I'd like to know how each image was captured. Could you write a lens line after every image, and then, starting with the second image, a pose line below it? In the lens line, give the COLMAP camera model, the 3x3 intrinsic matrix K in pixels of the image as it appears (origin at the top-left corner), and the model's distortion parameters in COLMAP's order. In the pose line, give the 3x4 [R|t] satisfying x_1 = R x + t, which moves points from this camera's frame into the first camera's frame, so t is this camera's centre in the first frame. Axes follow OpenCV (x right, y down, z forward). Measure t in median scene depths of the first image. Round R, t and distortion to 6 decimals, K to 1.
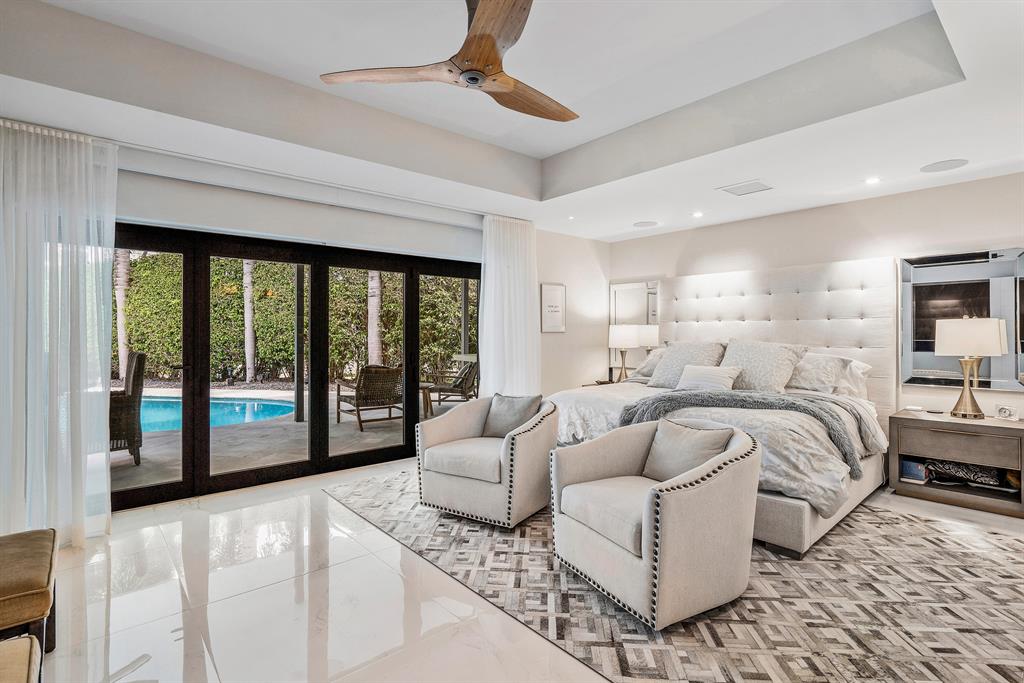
lens RADIAL K [[488.9, 0, 510.5], [0, 488.9, 336.6], [0, 0, 1]] dist [0.003556, 0.000675]
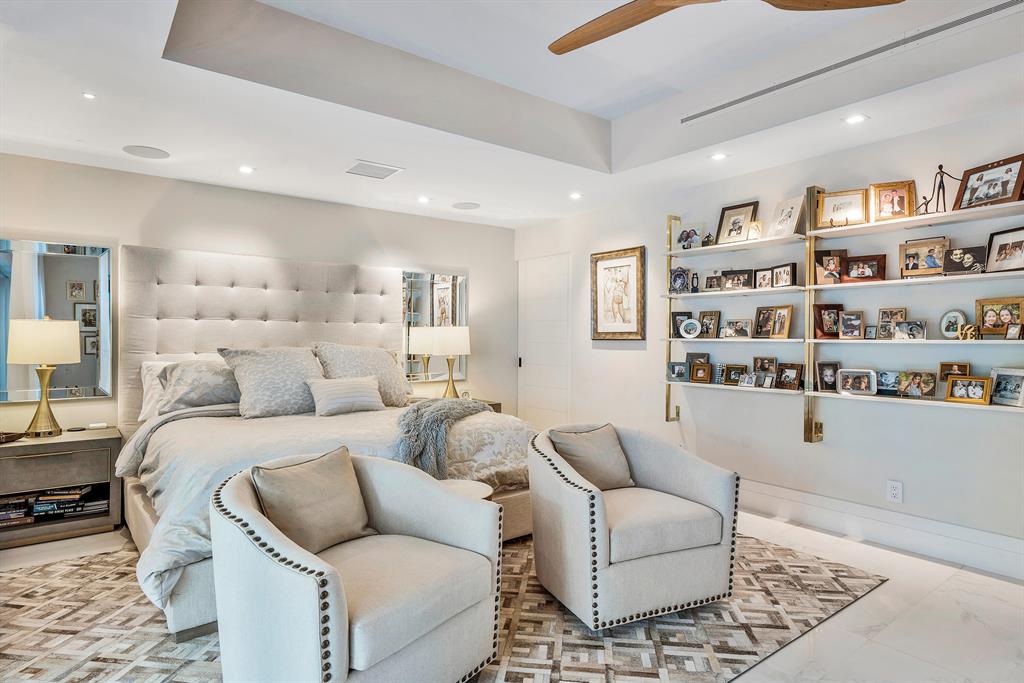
lens RADIAL K [[574.0, 0, 513.8], [0, 574.0, 325.1], [0, 0, 1]] dist [0.013448, 0.001037]
pose [[0.064936, 0.025792, 0.997556, -0.727707], [0.009147, 0.999609, -0.026441, 0.005490], [-0.997848, 0.010841, 0.064675, 0.953708]]
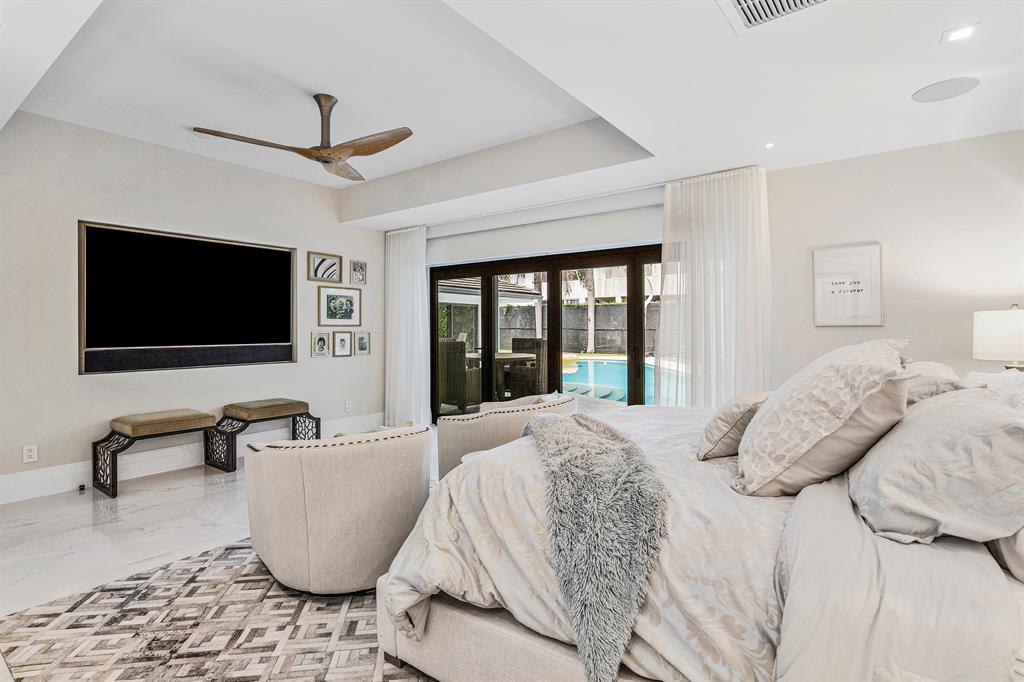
lens RADIAL K [[516.9, 0, 510.3], [0, 516.9, 324.8], [0, 0, 1]] dist [-0.000059, -0.000177]
pose [[0.197850, -0.007793, -0.980201, 1.224981], [-0.013756, 0.999848, -0.010726, 0.002018], [0.980136, 0.015606, 0.197712, 0.945379]]
